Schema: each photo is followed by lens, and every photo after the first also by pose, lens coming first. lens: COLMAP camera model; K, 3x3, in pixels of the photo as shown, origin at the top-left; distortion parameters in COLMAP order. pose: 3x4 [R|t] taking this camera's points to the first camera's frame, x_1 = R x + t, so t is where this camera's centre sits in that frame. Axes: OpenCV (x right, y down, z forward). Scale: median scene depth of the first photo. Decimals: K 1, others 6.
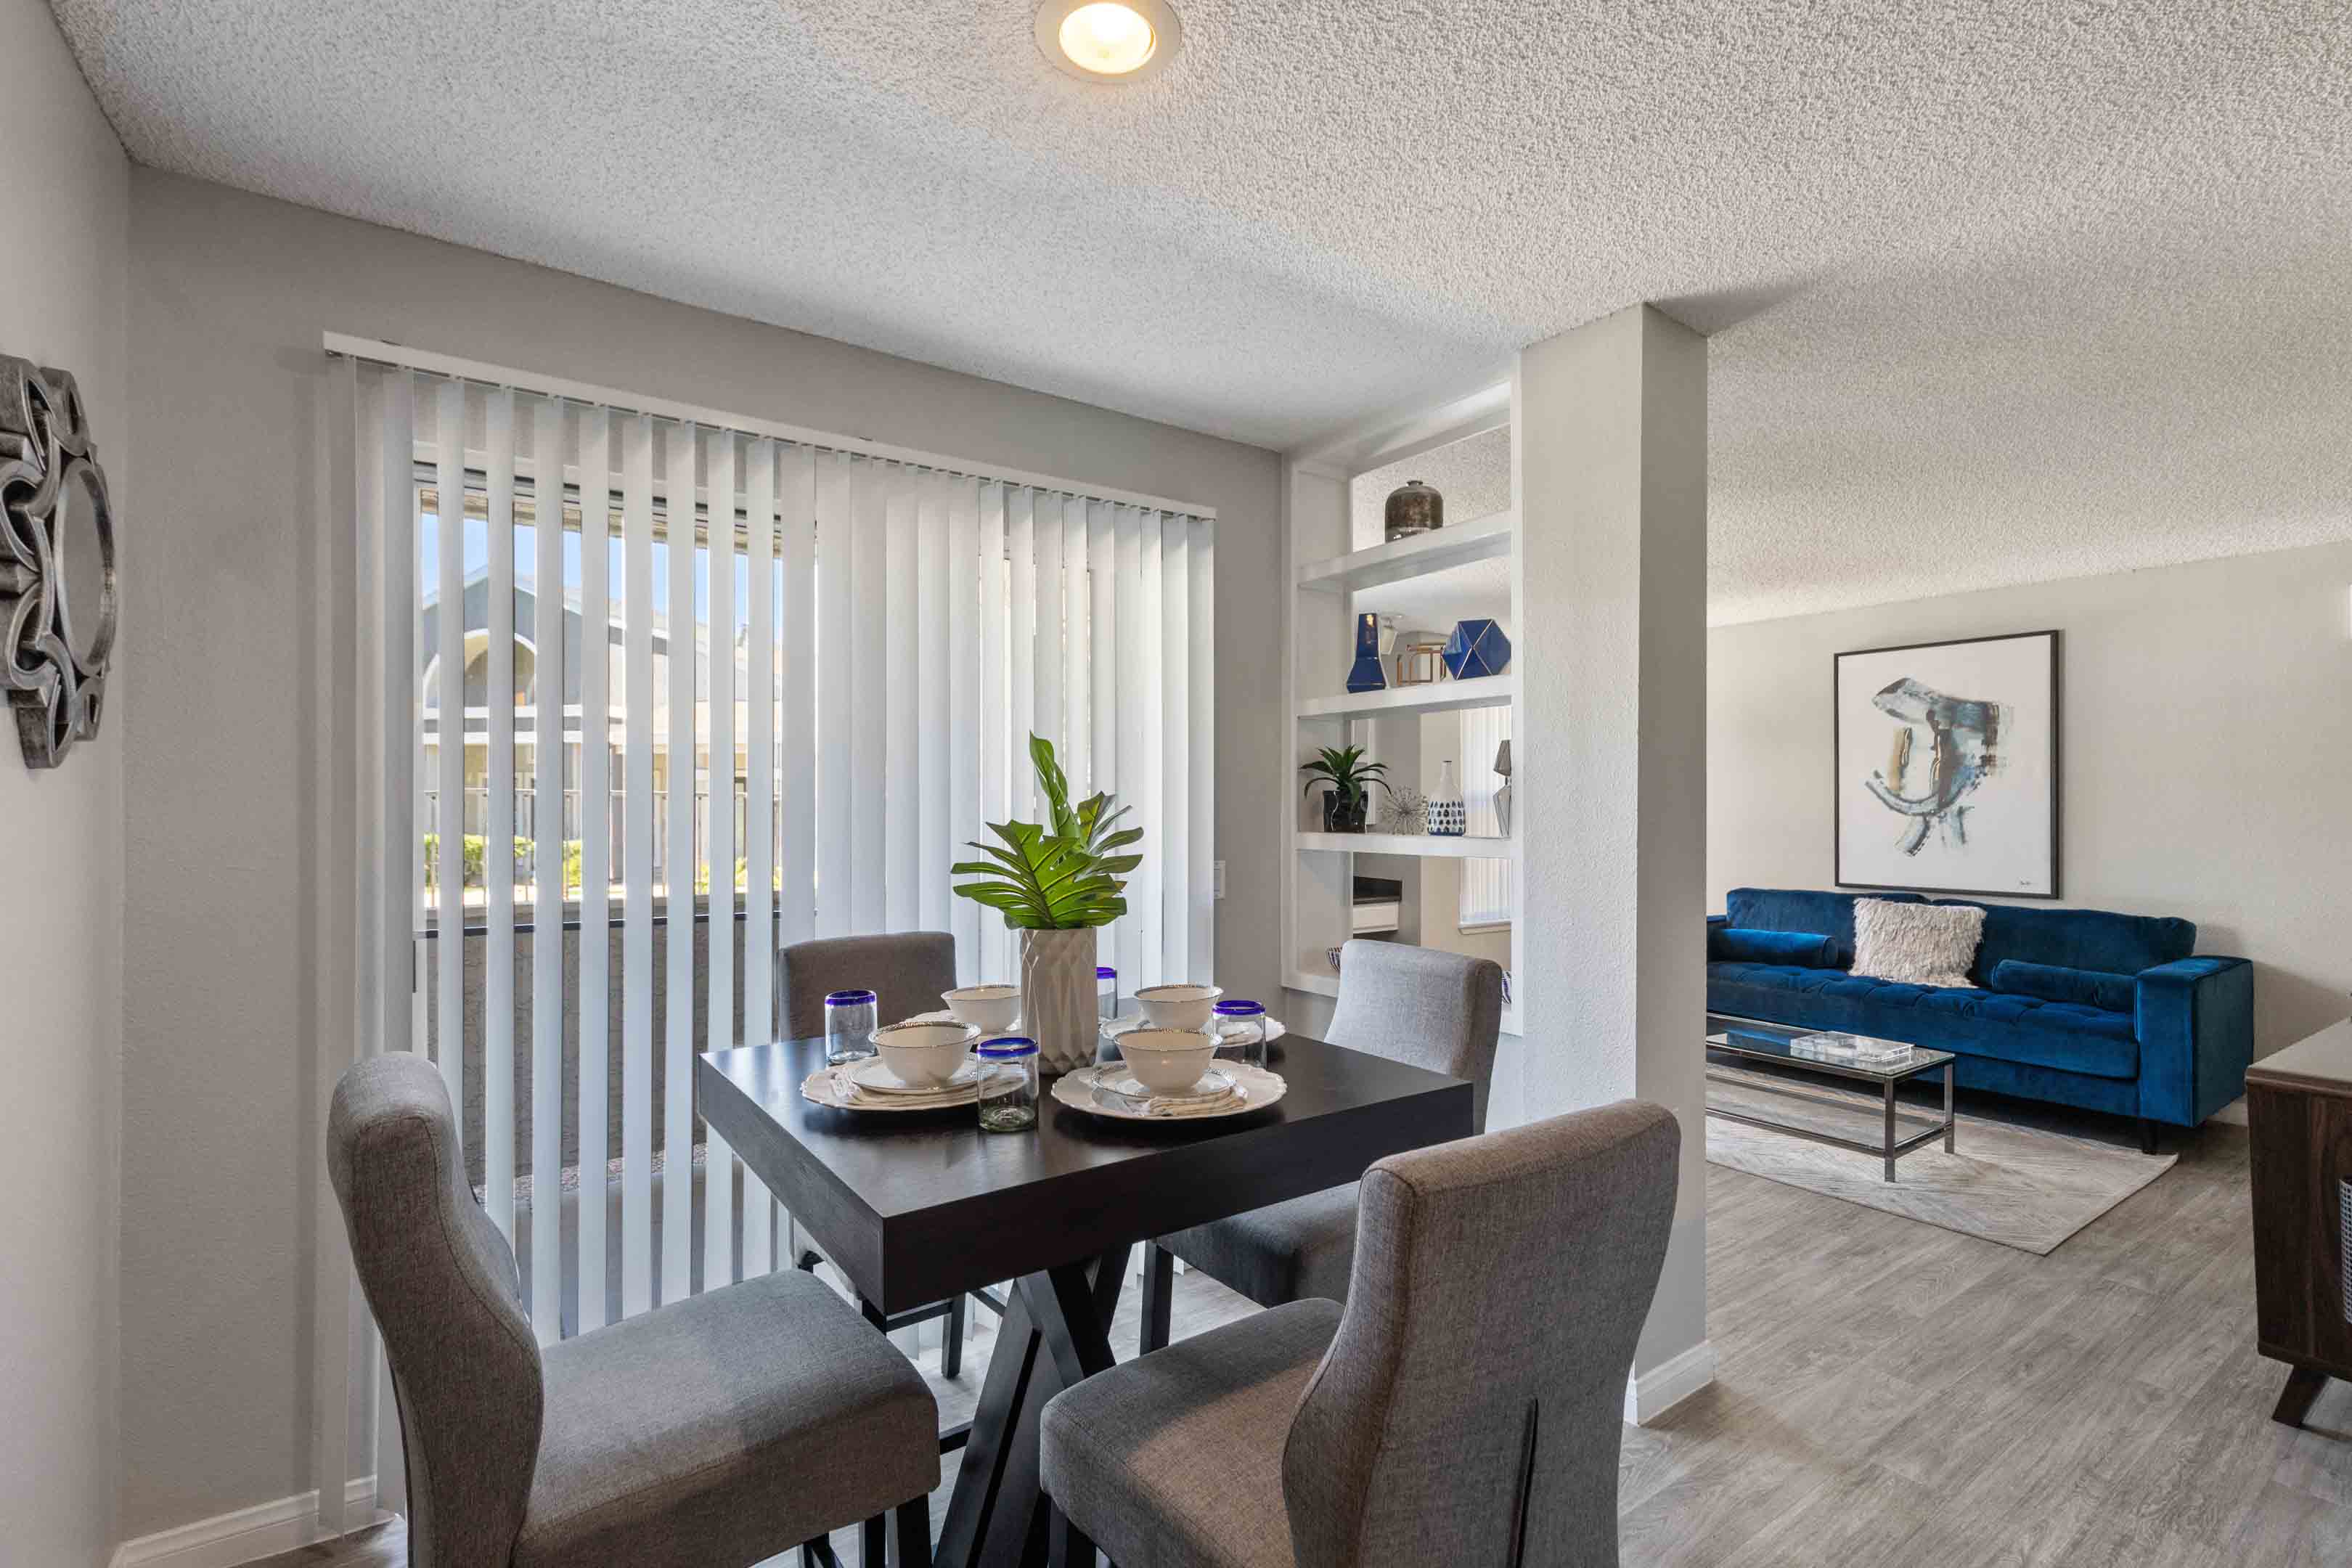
lens RADIAL K [[1065.5, 0, 1176.0], [0, 1065.5, 784.0], [0, 0, 1]] dist [-0.002559, -0.000679]
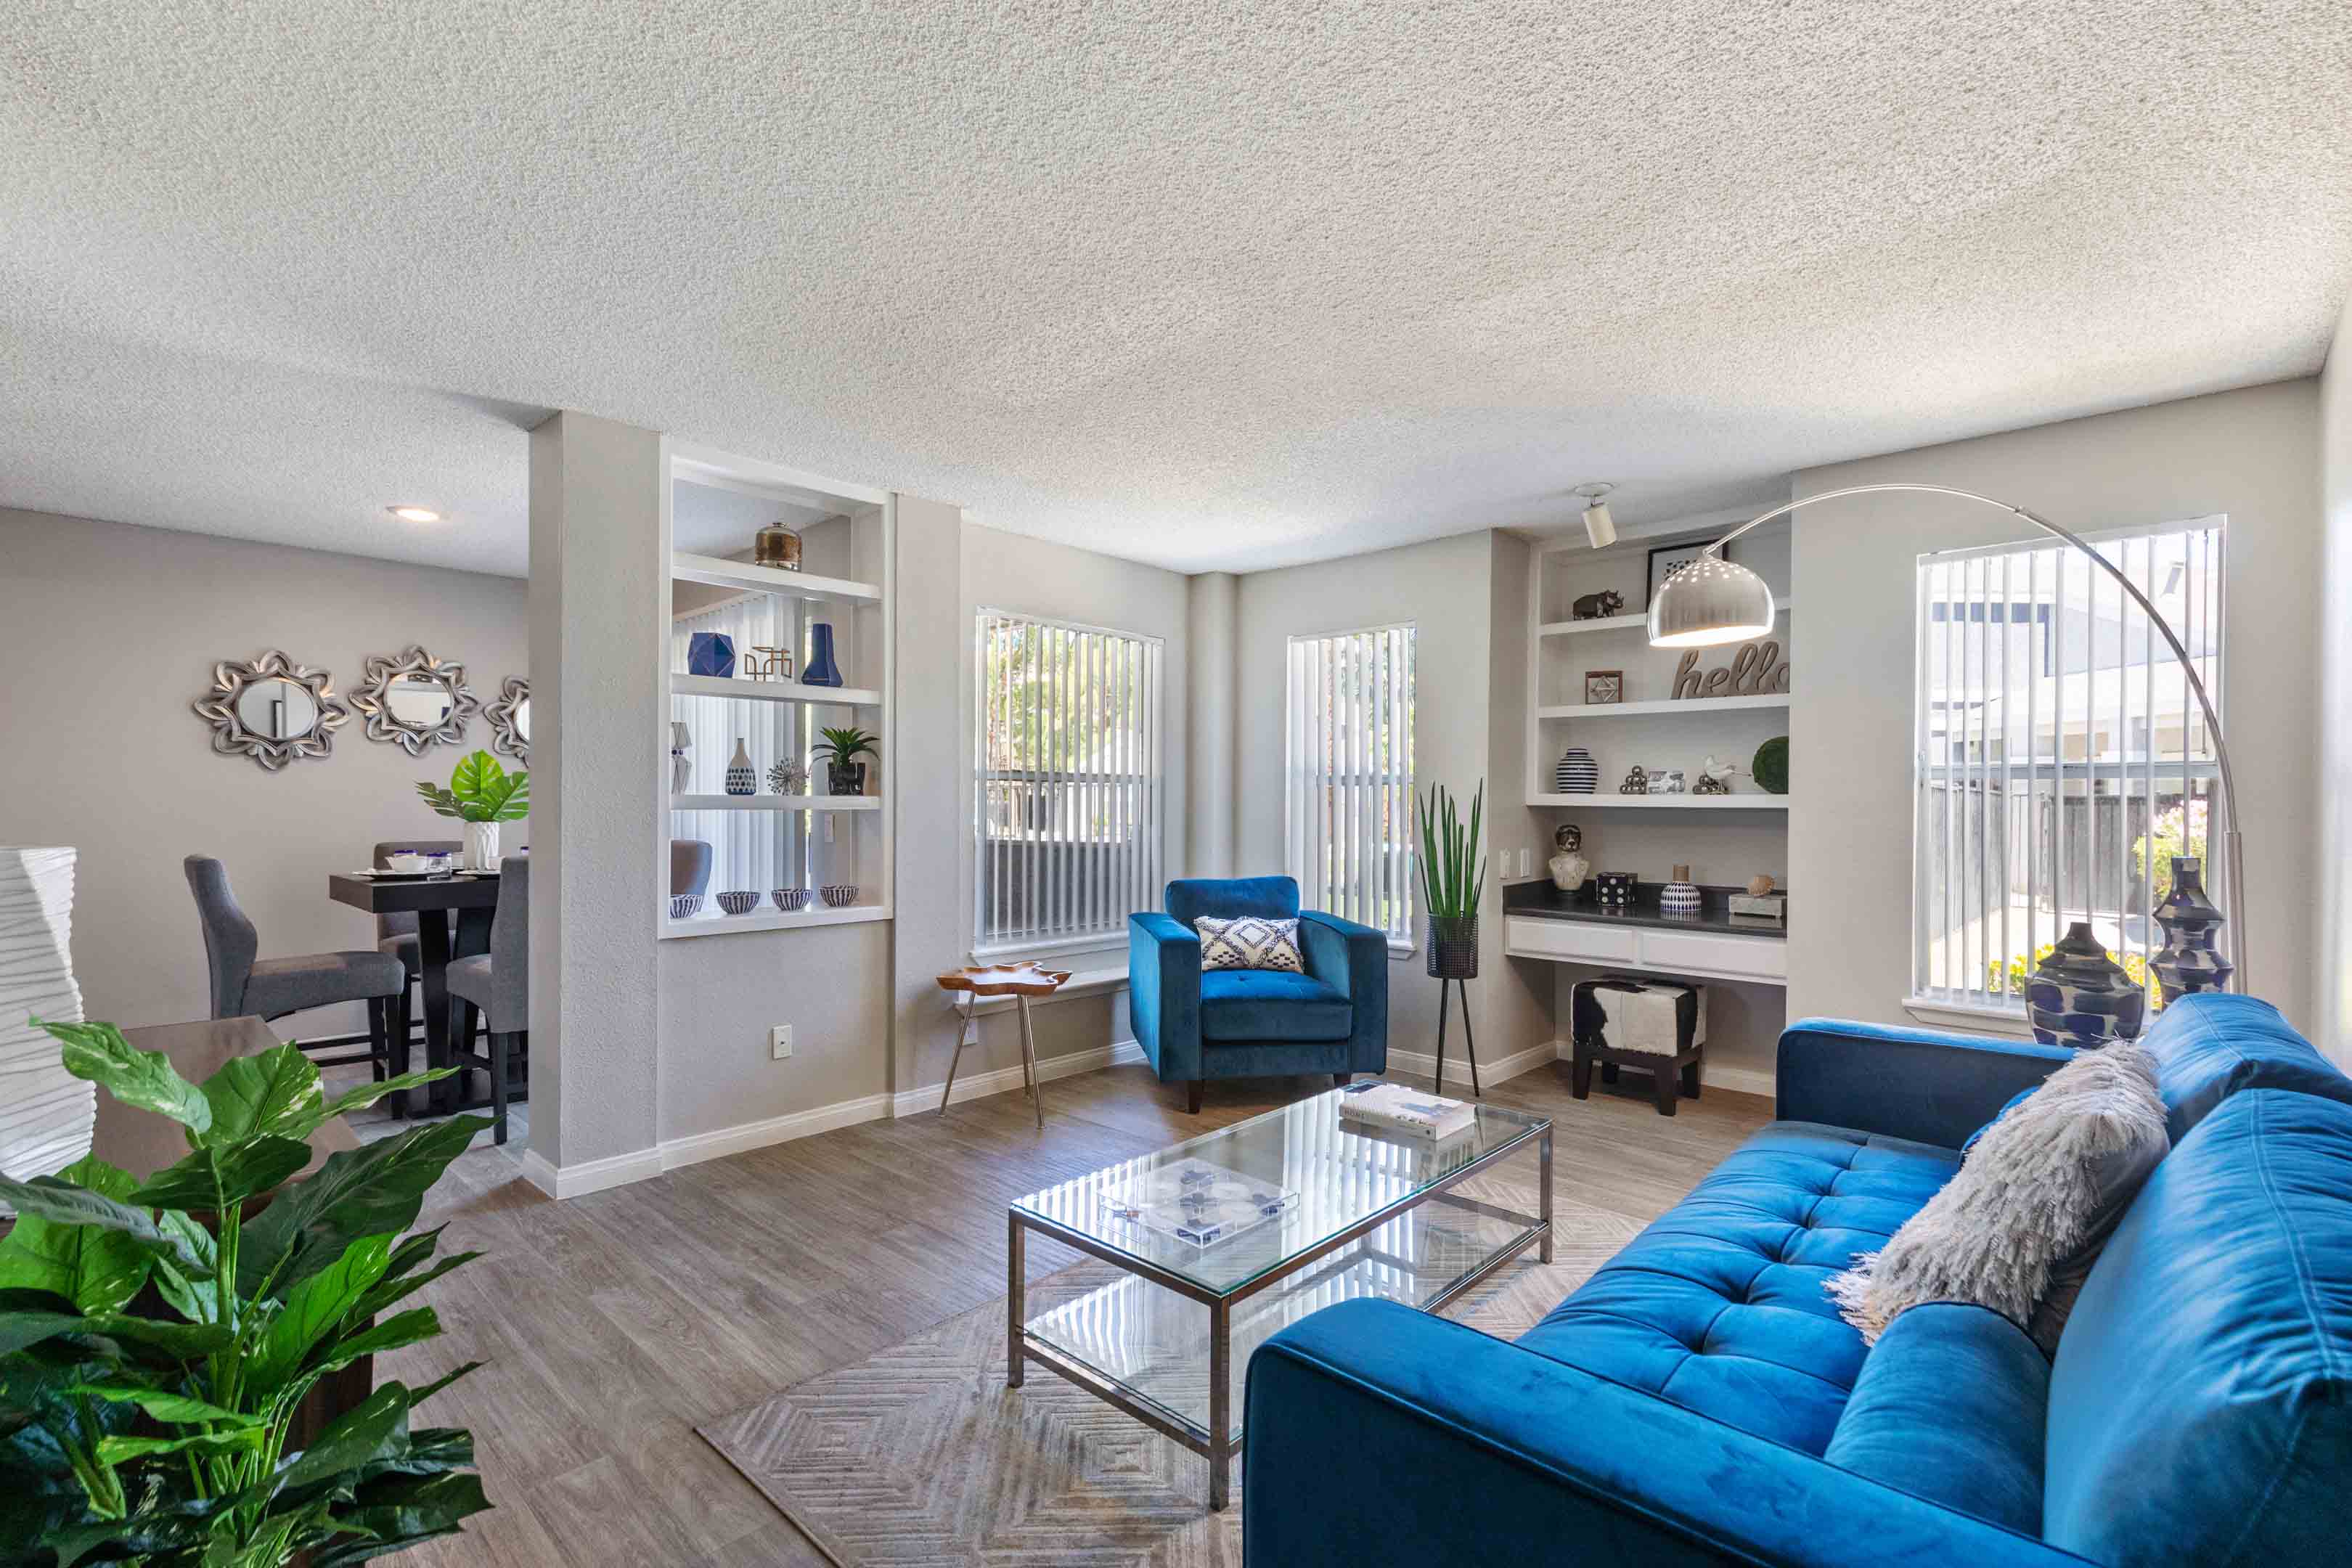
lens RADIAL K [[1065.5, 0, 1176.0], [0, 1065.5, 784.0], [0, 0, 1]] dist [-0.002559, -0.000679]
pose [[0.211411, -0.010547, -0.977340, 1.546339], [0.004896, 0.999941, -0.009732, 0.053820], [0.977385, -0.002728, 0.211450, 1.167965]]
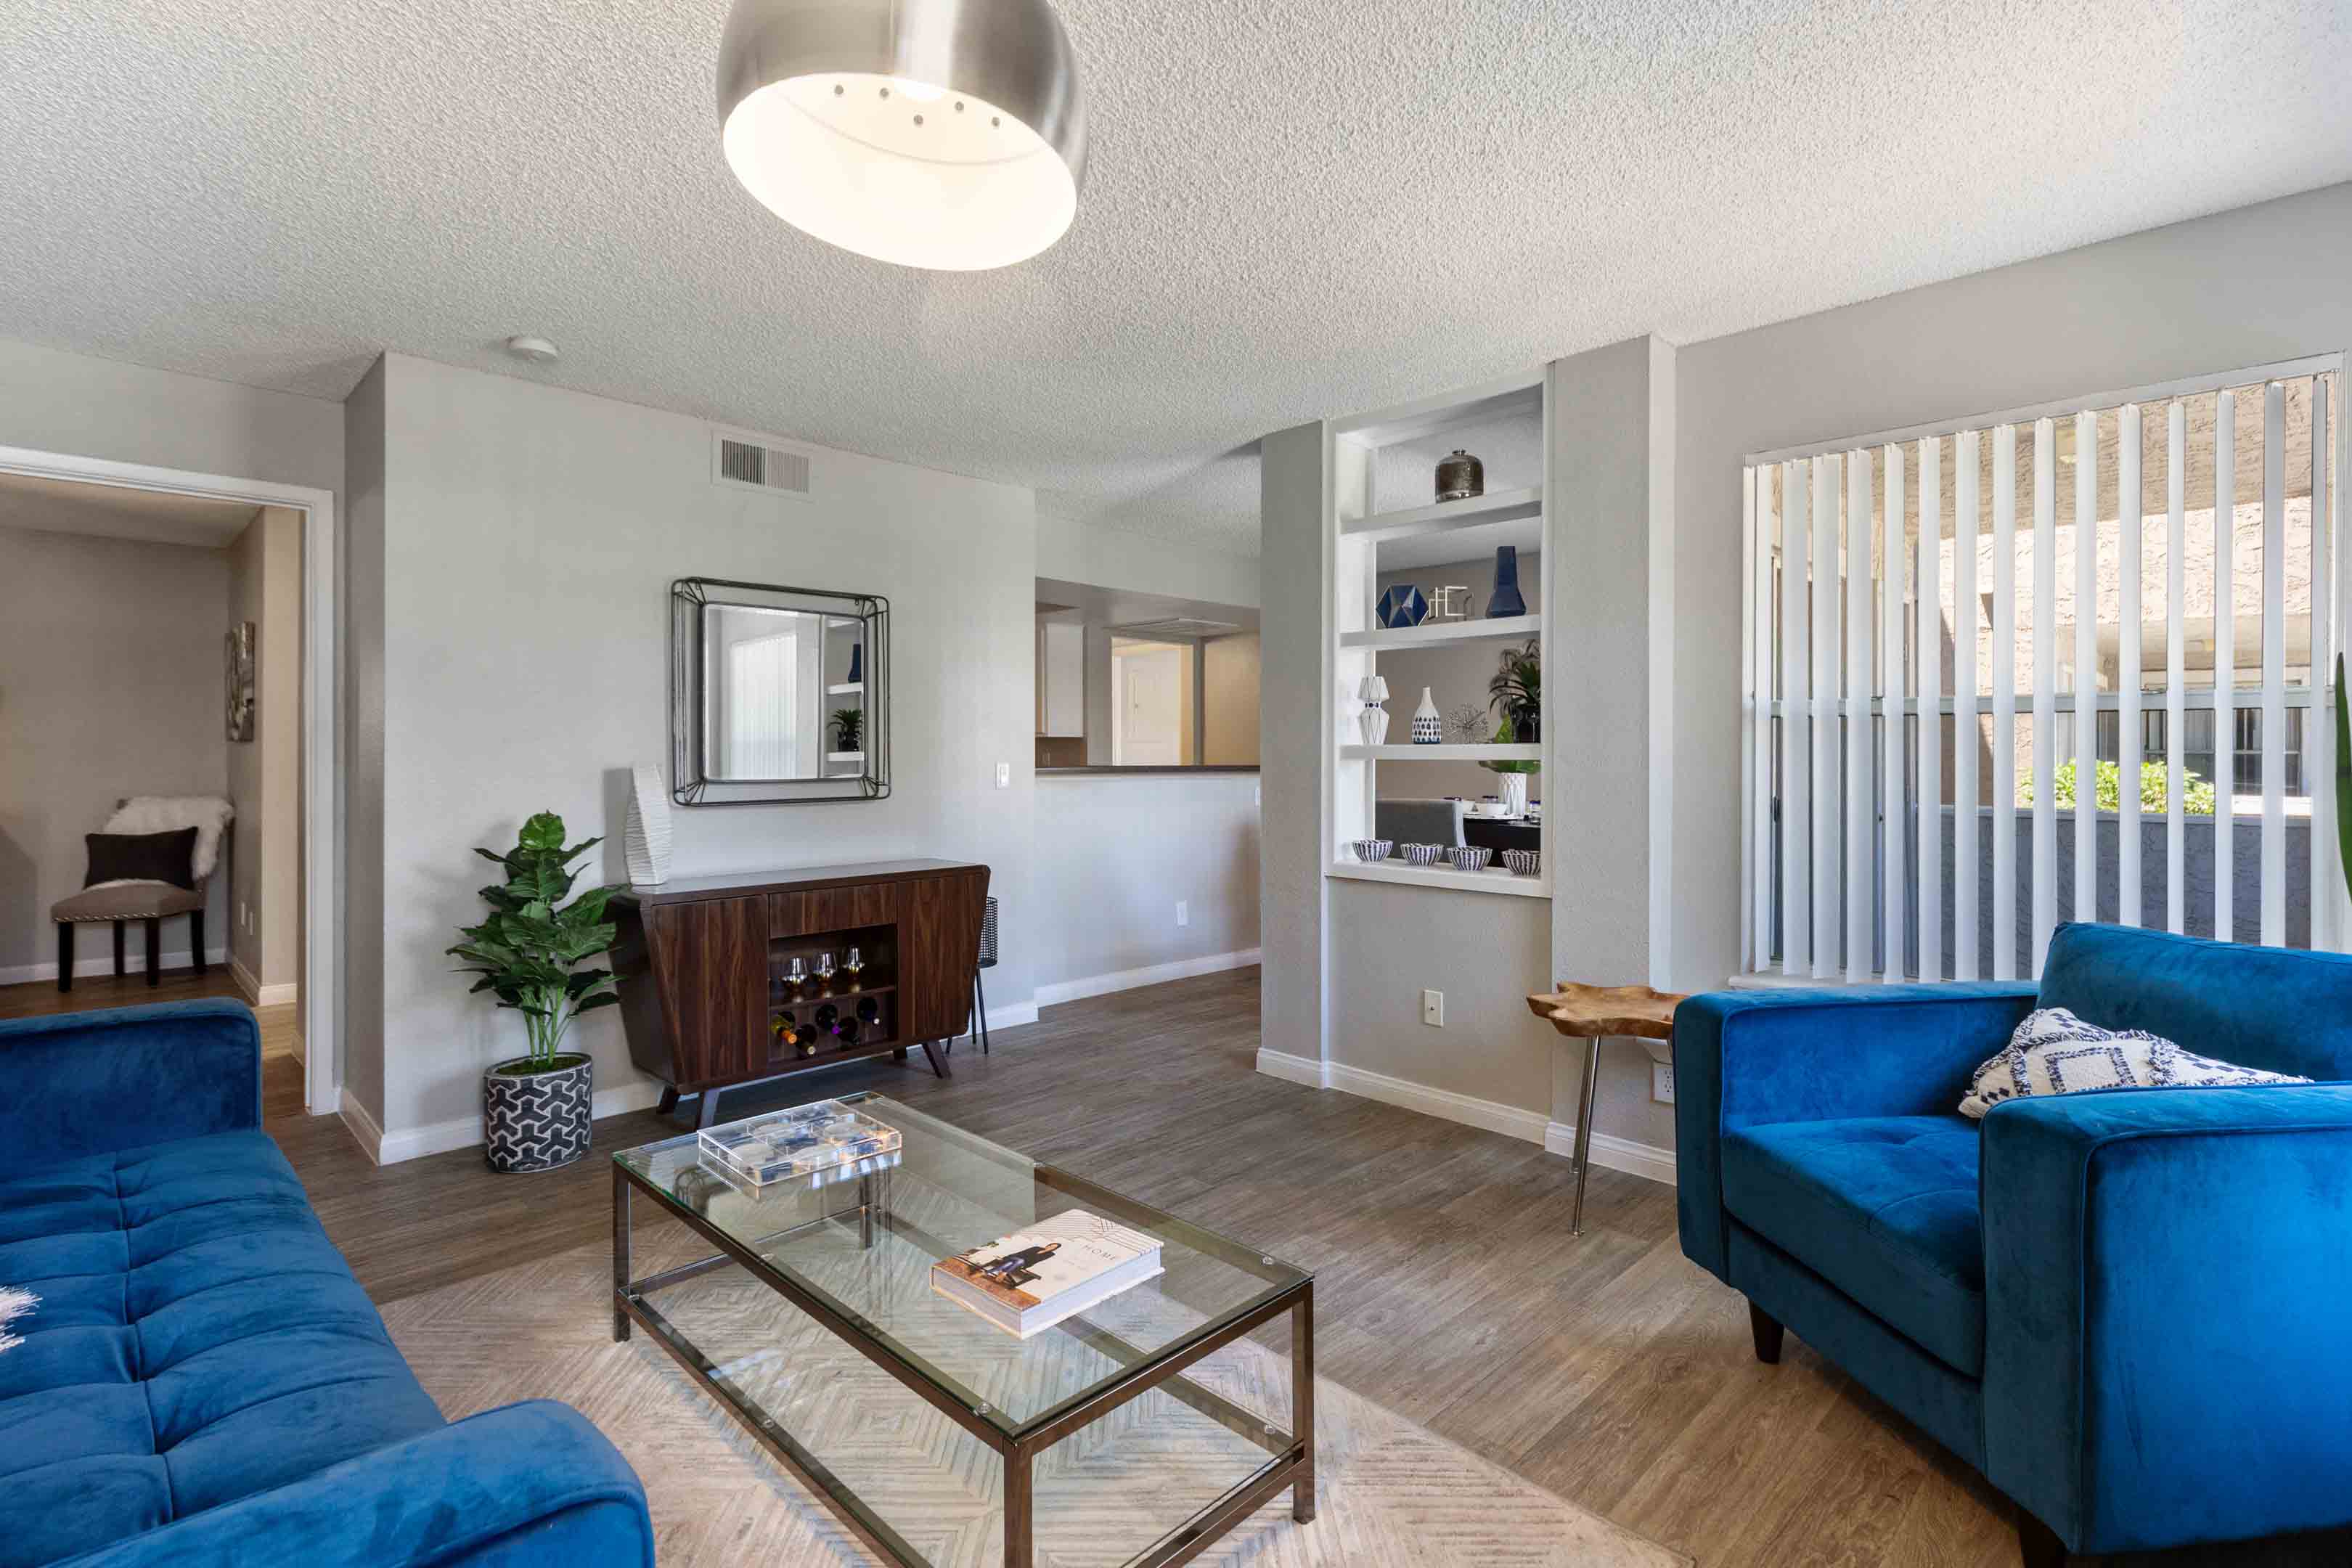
lens RADIAL K [[1106.8, 0, 1174.4], [0, 1106.8, 755.7], [0, 0, 1]] dist [-0.002064, -0.000821]
pose [[-0.983304, 0.000326, -0.181968, 0.741401], [0.002185, 0.999947, -0.010012, 0.075935], [0.181956, -0.010242, -0.983253, 2.104741]]
